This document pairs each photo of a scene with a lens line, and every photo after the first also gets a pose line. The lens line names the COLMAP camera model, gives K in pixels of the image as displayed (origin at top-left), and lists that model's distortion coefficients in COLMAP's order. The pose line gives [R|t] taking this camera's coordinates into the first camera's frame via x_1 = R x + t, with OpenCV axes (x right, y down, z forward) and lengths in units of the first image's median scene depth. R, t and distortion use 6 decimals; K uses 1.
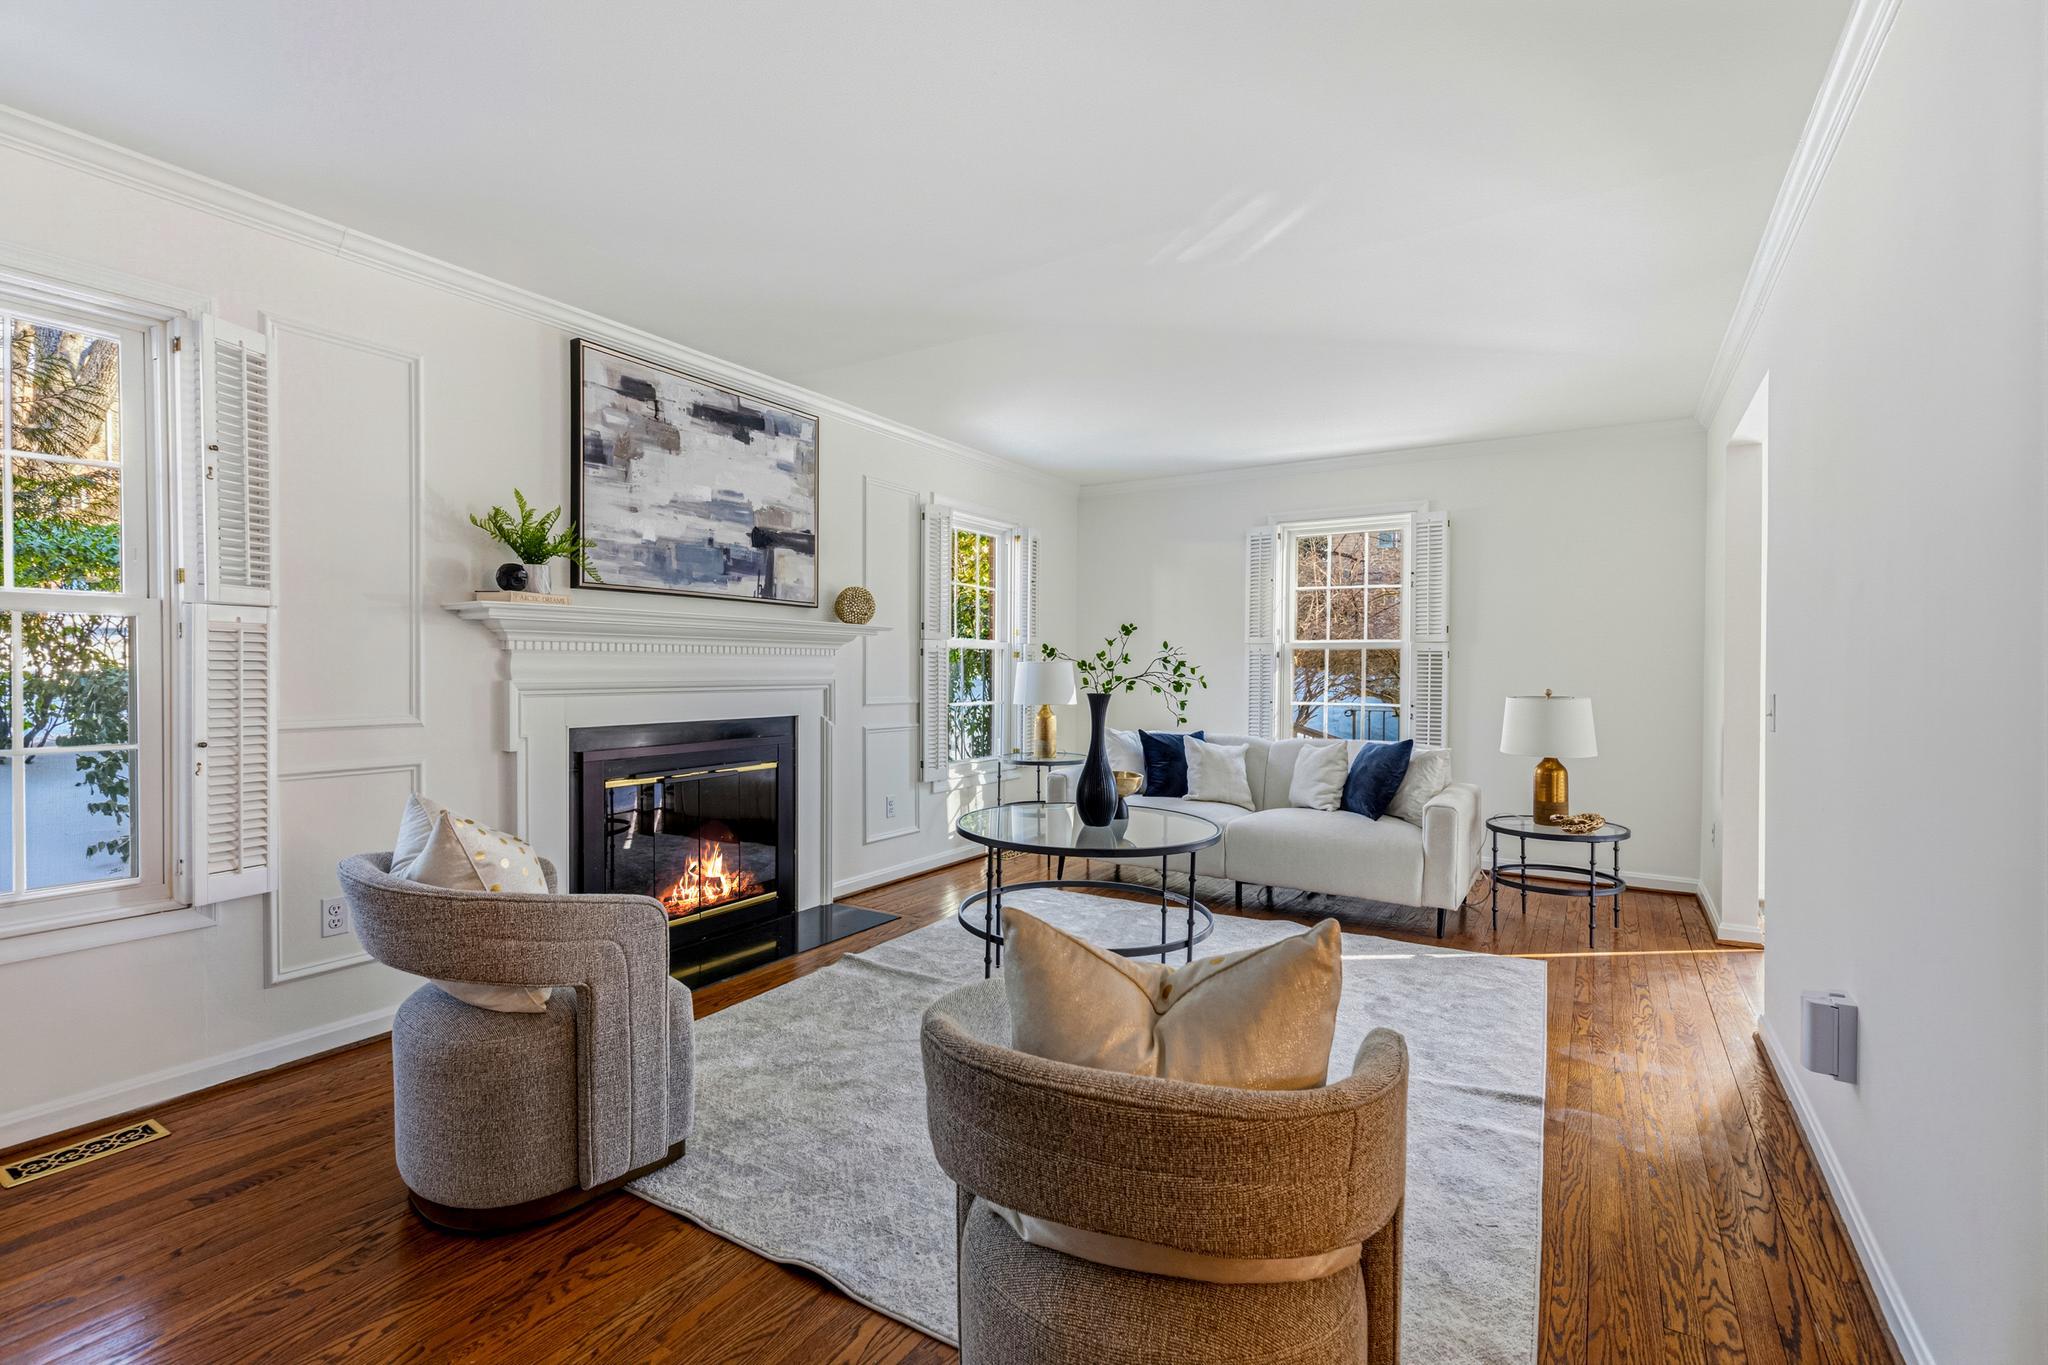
lens RADIAL K [[910.0, 0, 1027.2], [0, 910.0, 673.9], [0, 0, 1]] dist [0.007421, -0.001436]
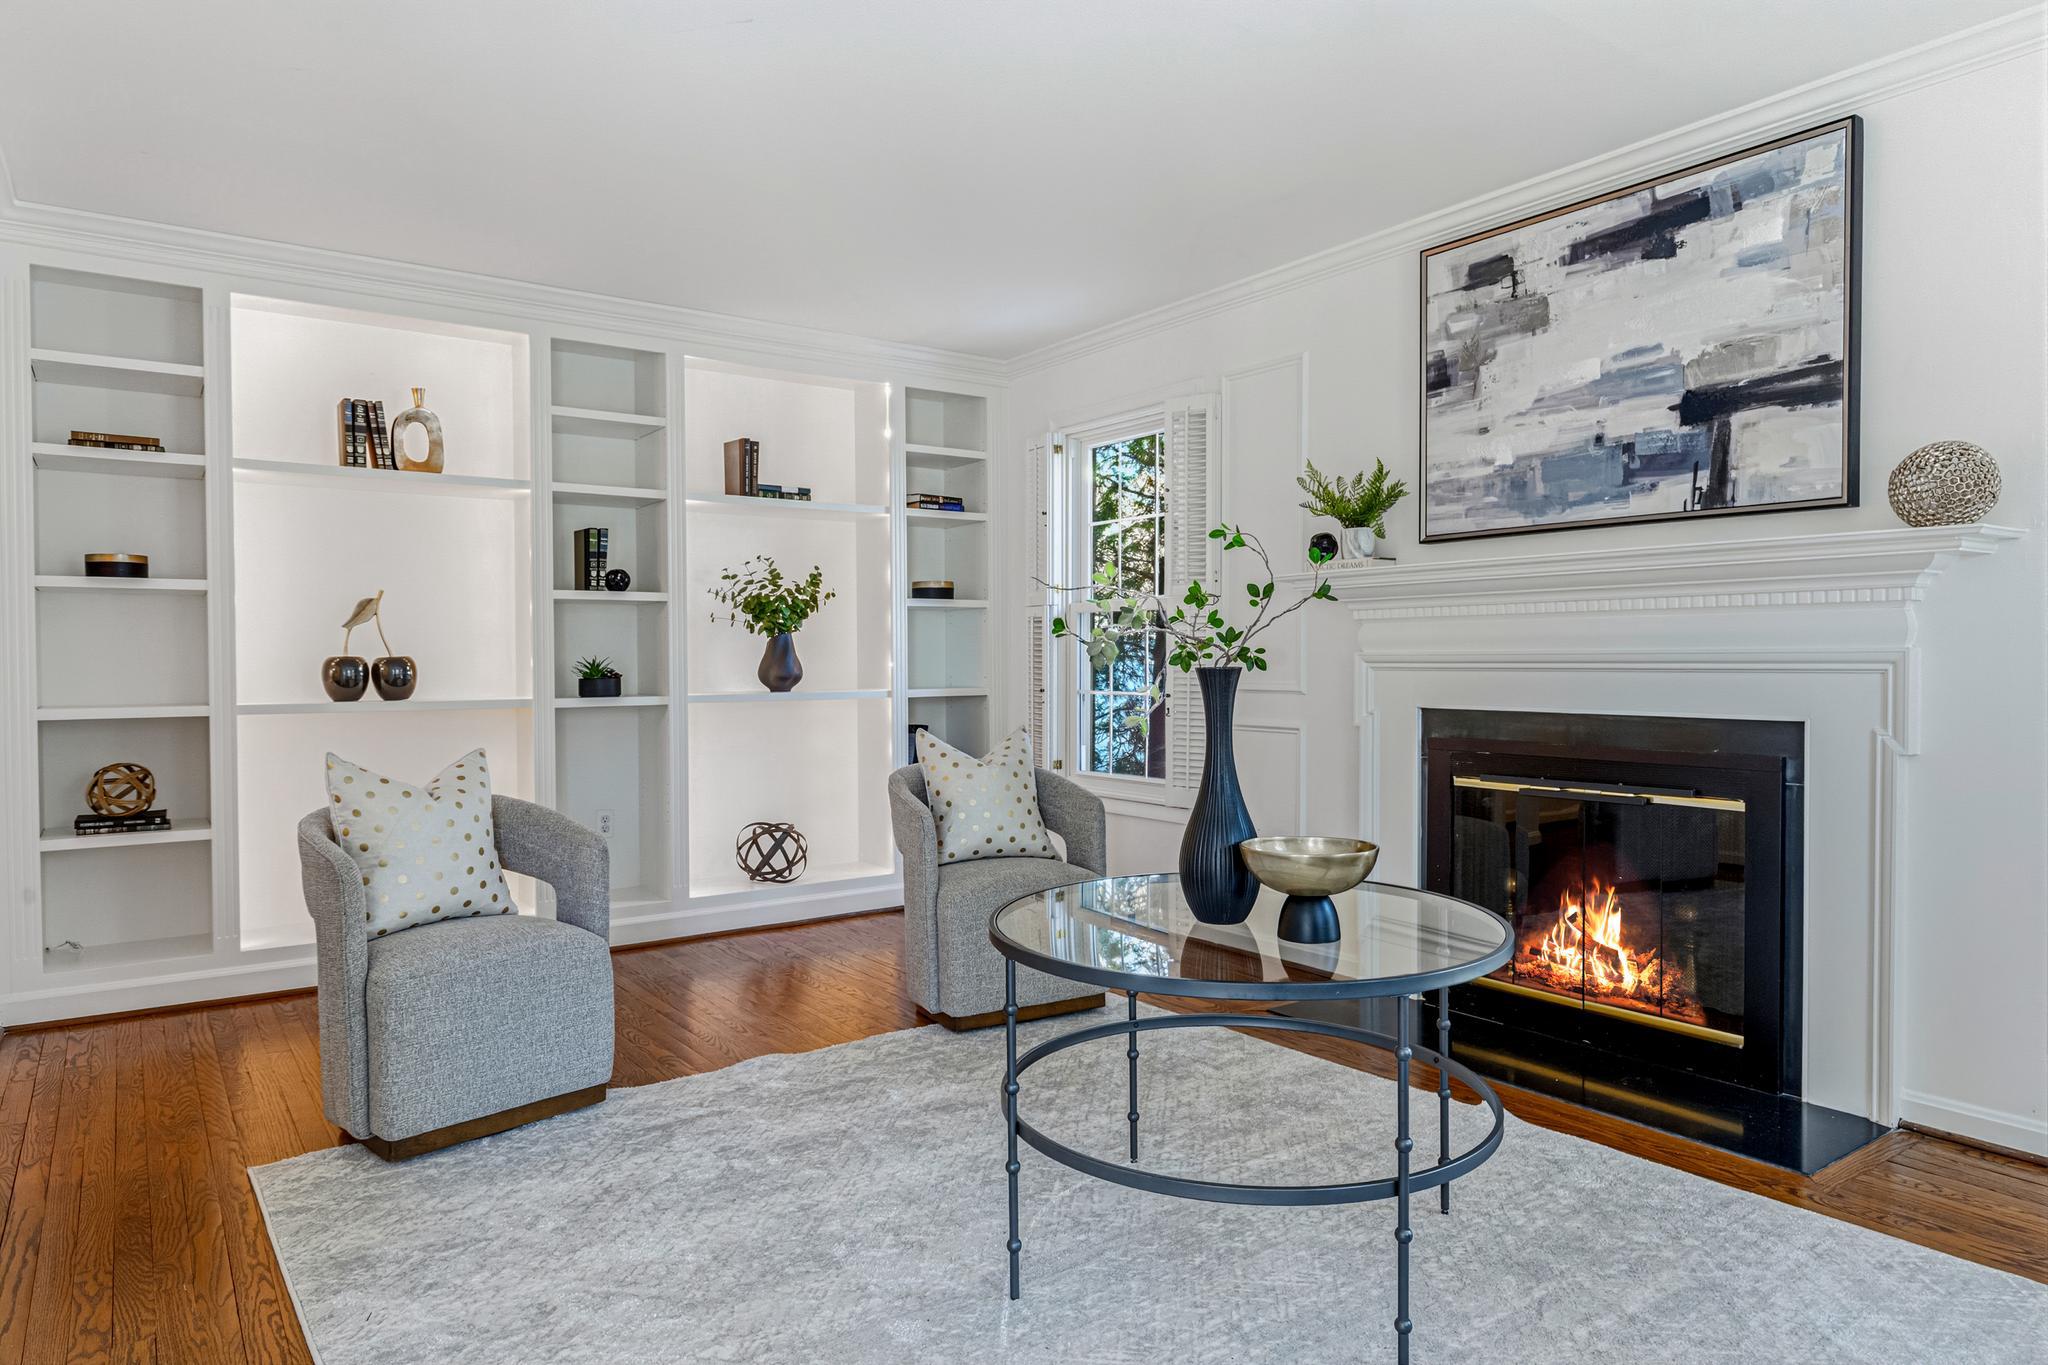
lens RADIAL K [[1252.5, 0, 1026.7], [0, 1252.5, 683.3], [0, 0, 1]] dist [0.006909, 0.001382]
pose [[-0.397182, 0.025316, -0.917391, 0.647733], [-0.000500, 0.999613, 0.027802, 0.005163], [0.917740, 0.011501, -0.397016, 0.976261]]
